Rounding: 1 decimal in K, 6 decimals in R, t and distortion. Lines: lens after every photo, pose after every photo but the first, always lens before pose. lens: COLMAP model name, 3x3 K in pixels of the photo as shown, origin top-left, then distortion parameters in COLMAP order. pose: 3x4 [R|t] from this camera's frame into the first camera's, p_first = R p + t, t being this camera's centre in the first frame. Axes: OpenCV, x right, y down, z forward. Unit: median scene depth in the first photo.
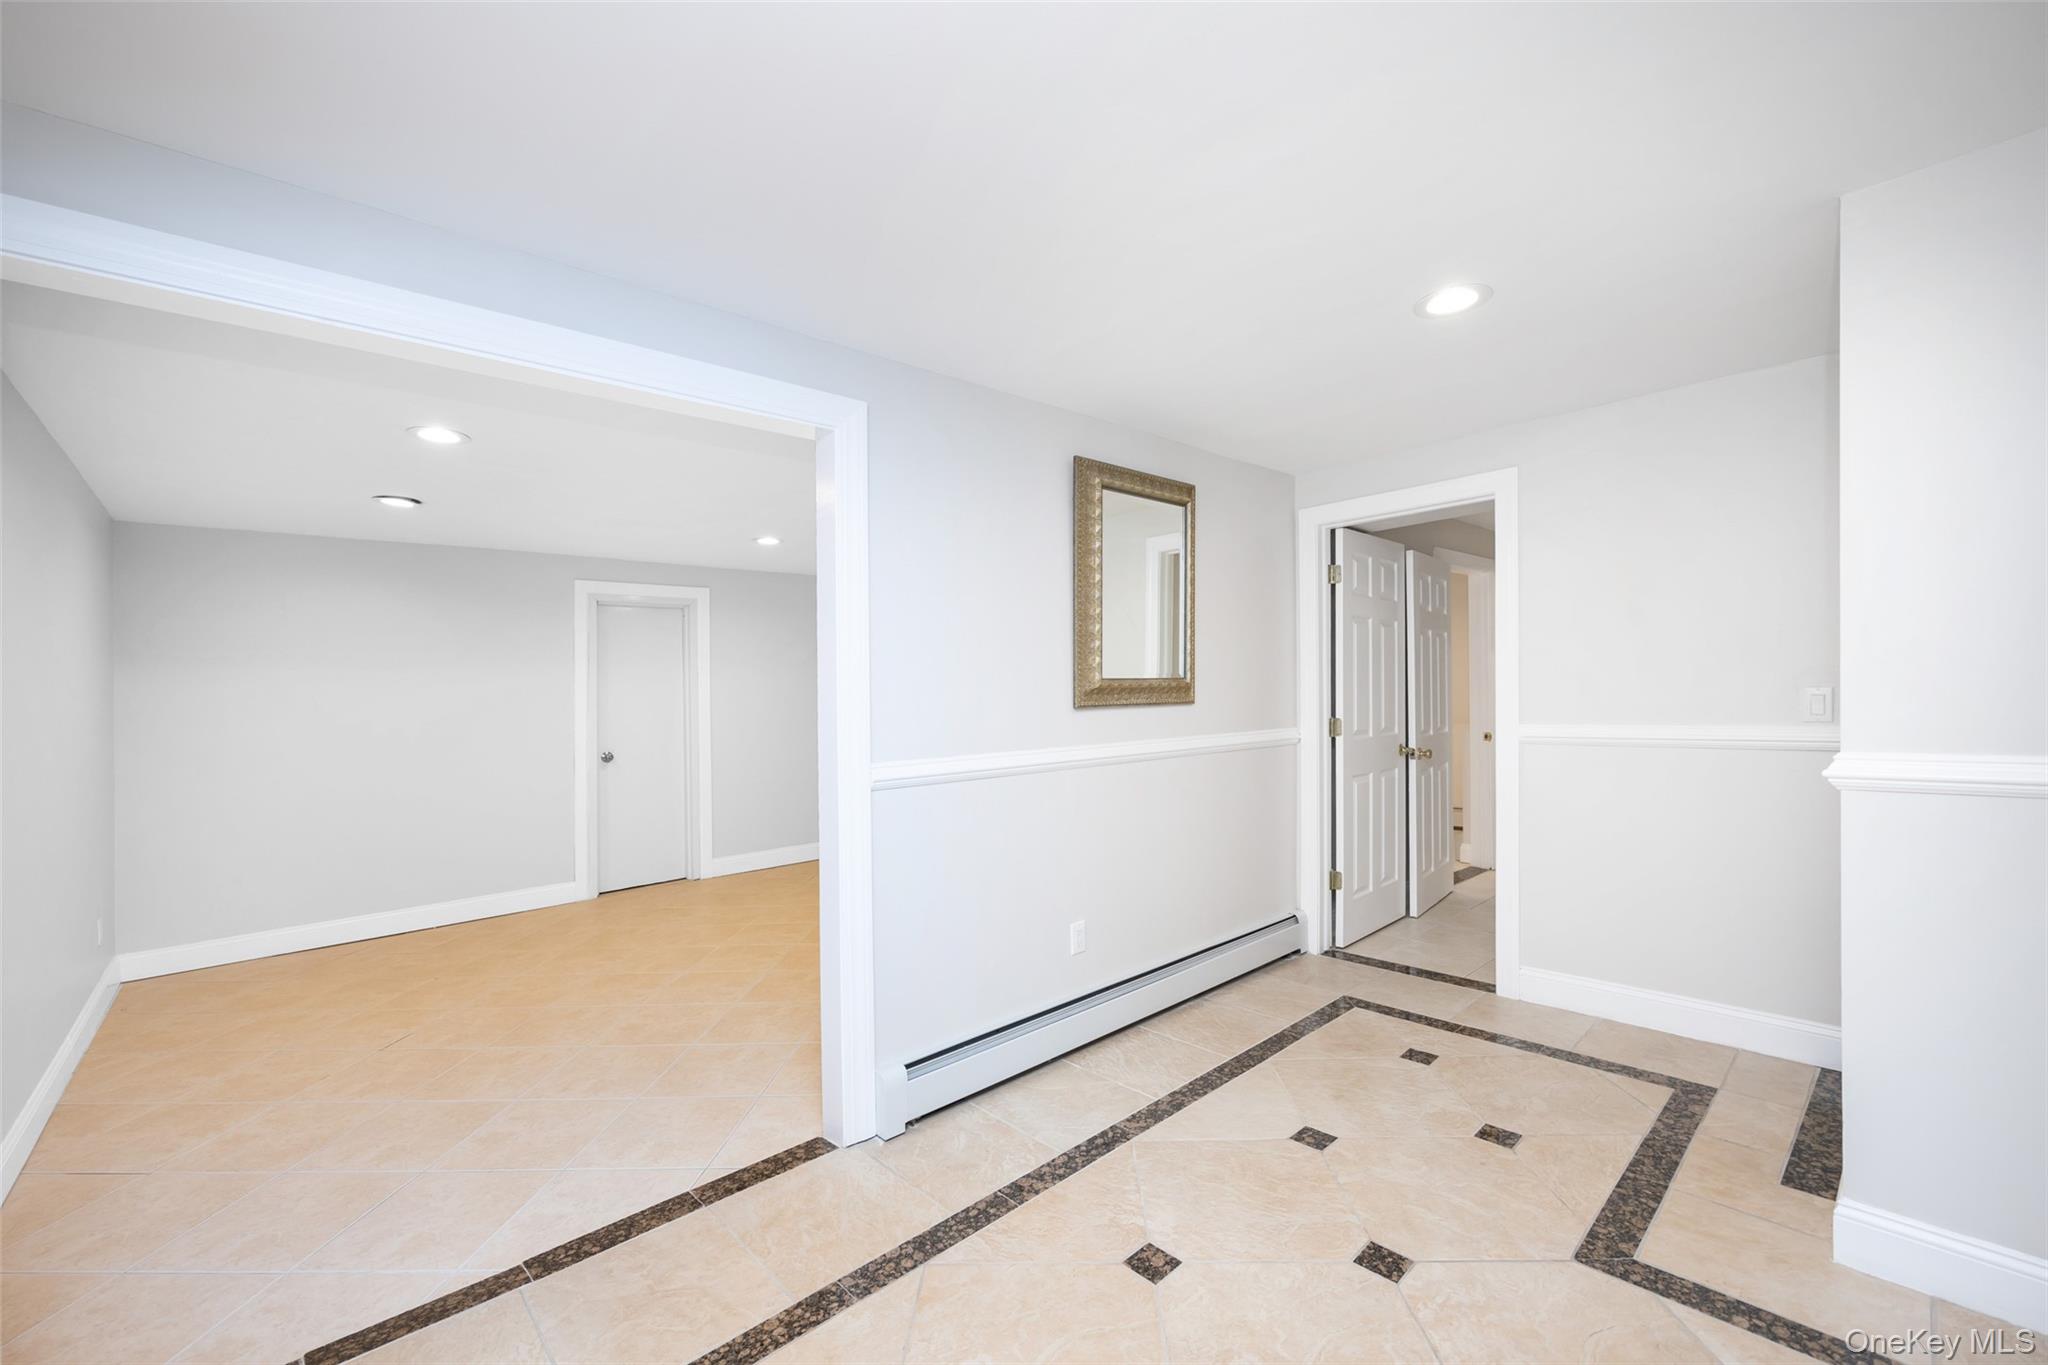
lens RADIAL K [[823.1, 0, 1021.0], [0, 823.1, 690.1], [0, 0, 1]] dist [-0.001324, 0.000100]
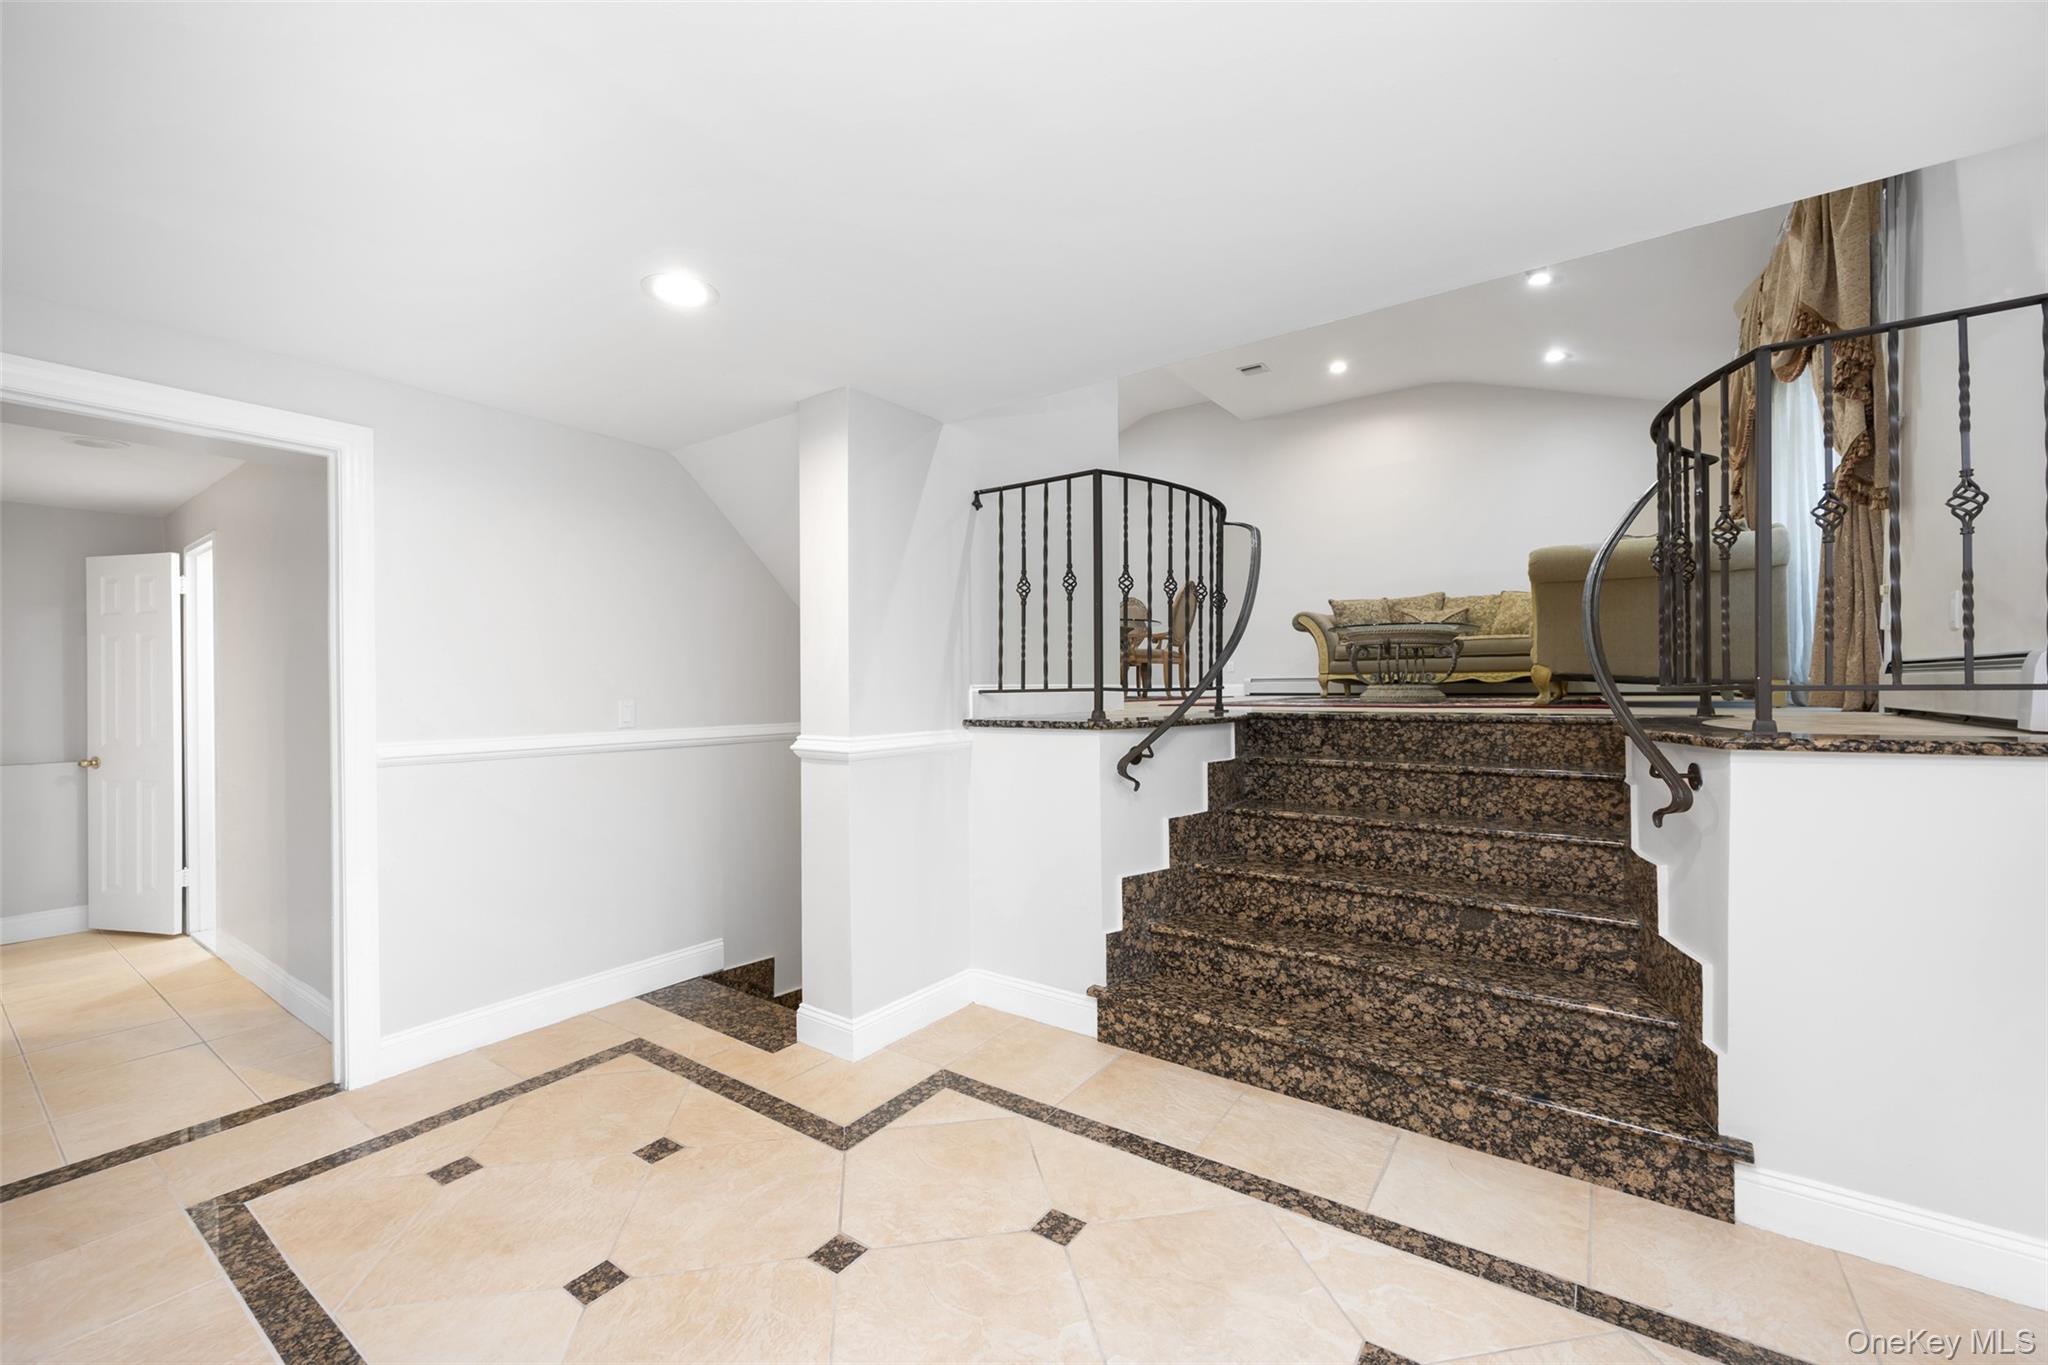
lens RADIAL K [[823.1, 0, 1021.0], [0, 823.1, 690.1], [0, 0, 1]] dist [-0.001324, 0.000100]
pose [[-0.208402, 0.026839, 0.977675, -0.443544], [0.010223, 0.999629, -0.025262, 0.017933], [-0.977990, 0.004730, -0.208599, 0.704429]]
